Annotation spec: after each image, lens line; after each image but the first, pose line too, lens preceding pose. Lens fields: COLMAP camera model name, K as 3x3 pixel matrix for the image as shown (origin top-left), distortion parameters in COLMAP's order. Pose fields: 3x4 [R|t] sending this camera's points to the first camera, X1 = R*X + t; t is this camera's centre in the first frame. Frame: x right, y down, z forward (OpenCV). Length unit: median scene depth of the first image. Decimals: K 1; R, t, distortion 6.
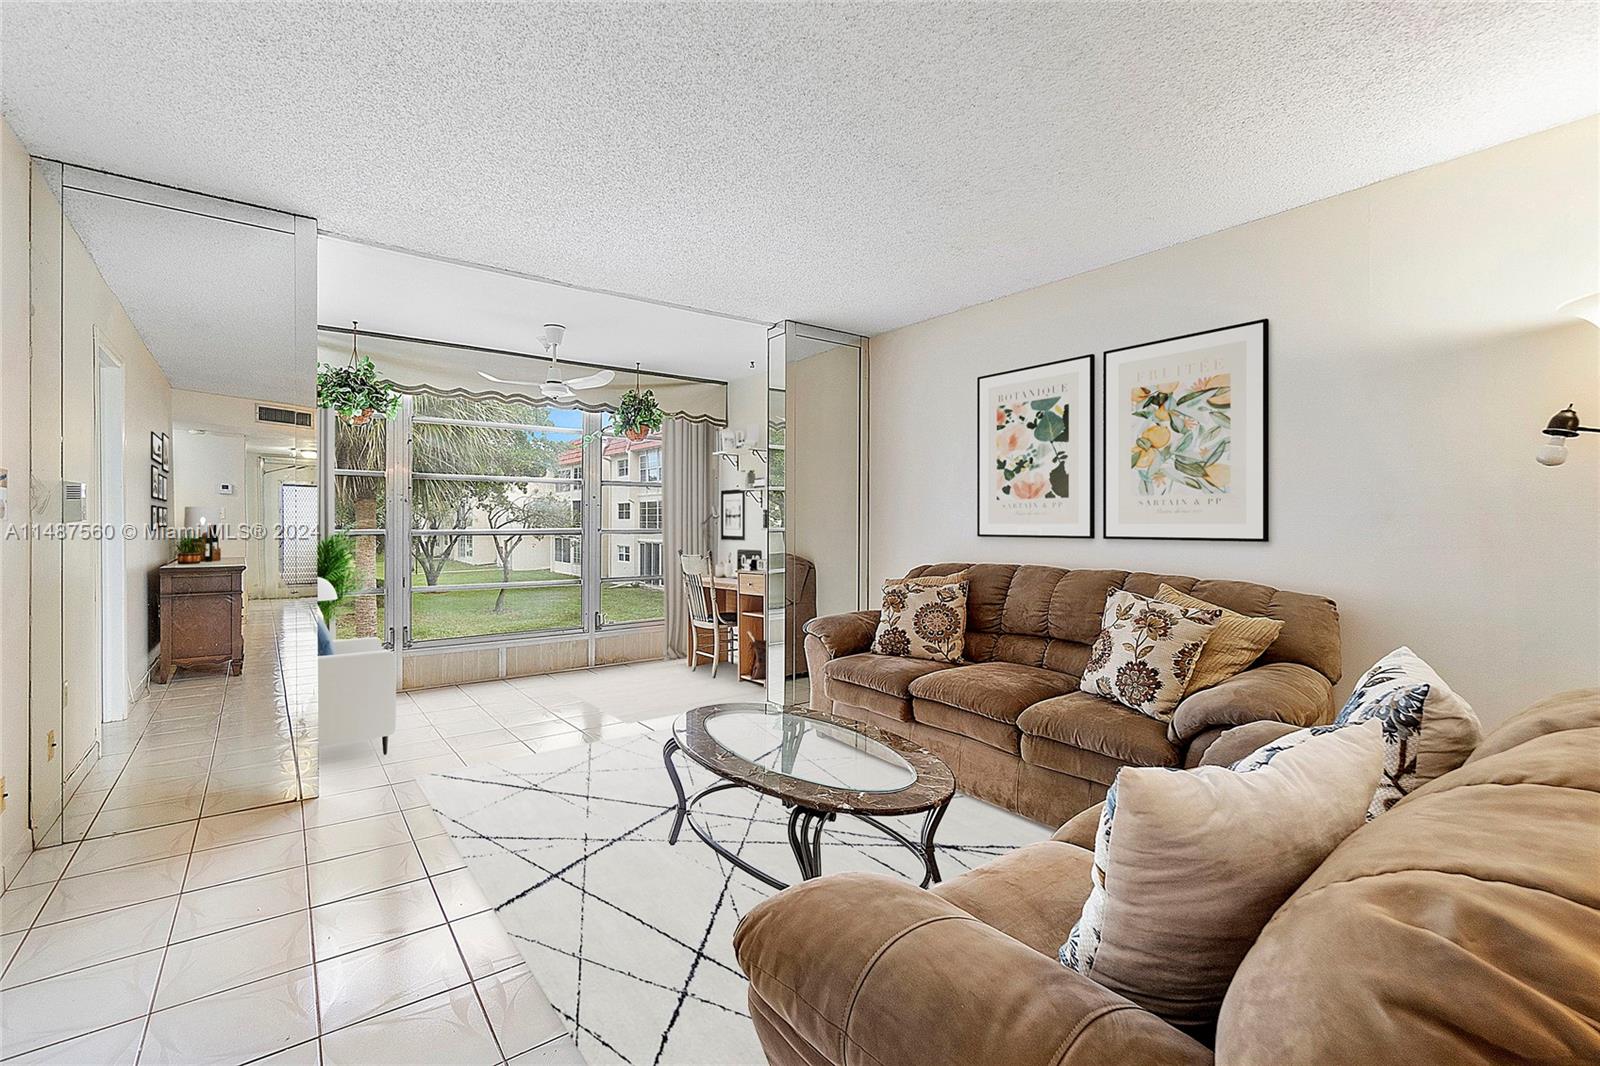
lens RADIAL K [[689.1, 0, 794.4], [0, 689.1, 530.0], [0, 0, 1]] dist [-0.017466, 0.000266]
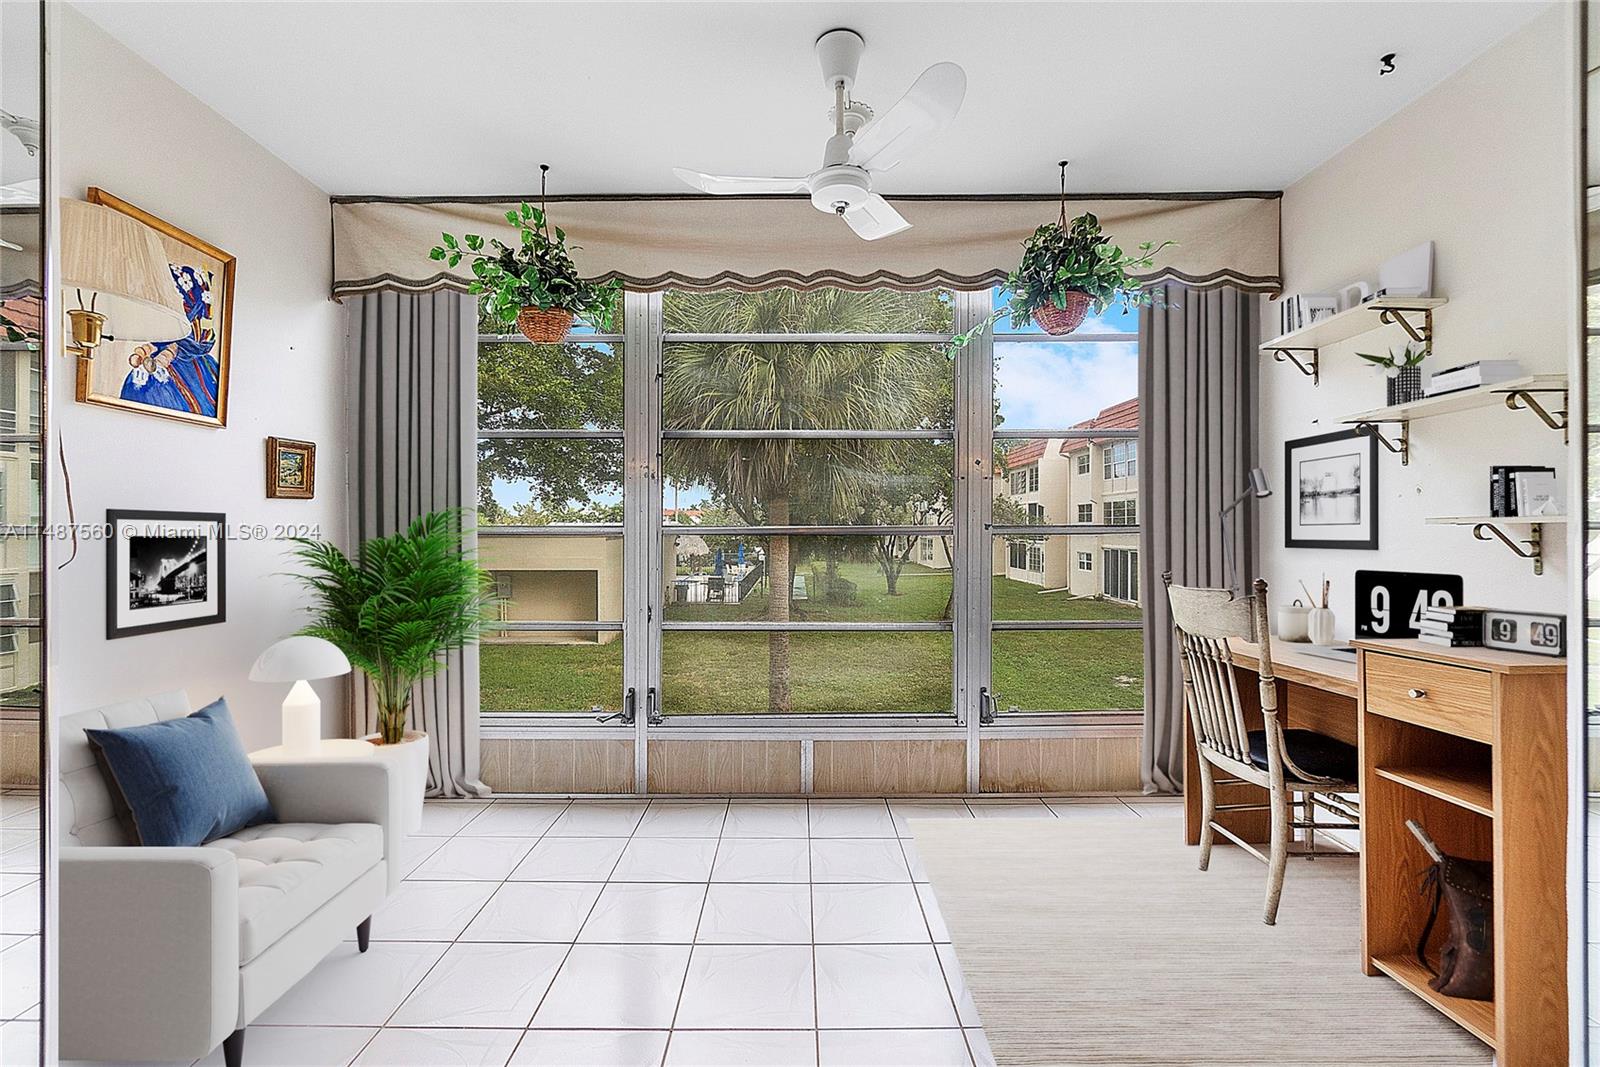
lens RADIAL K [[689.1, 0, 794.4], [0, 689.1, 530.5], [0, 0, 1]] dist [-0.017466, 0.000266]
pose [[0.797622, -0.003003, -0.603150, -0.172540], [-0.001141, 0.999978, -0.006488, 0.012297], [0.603156, 0.005863, 0.797602, 0.958187]]
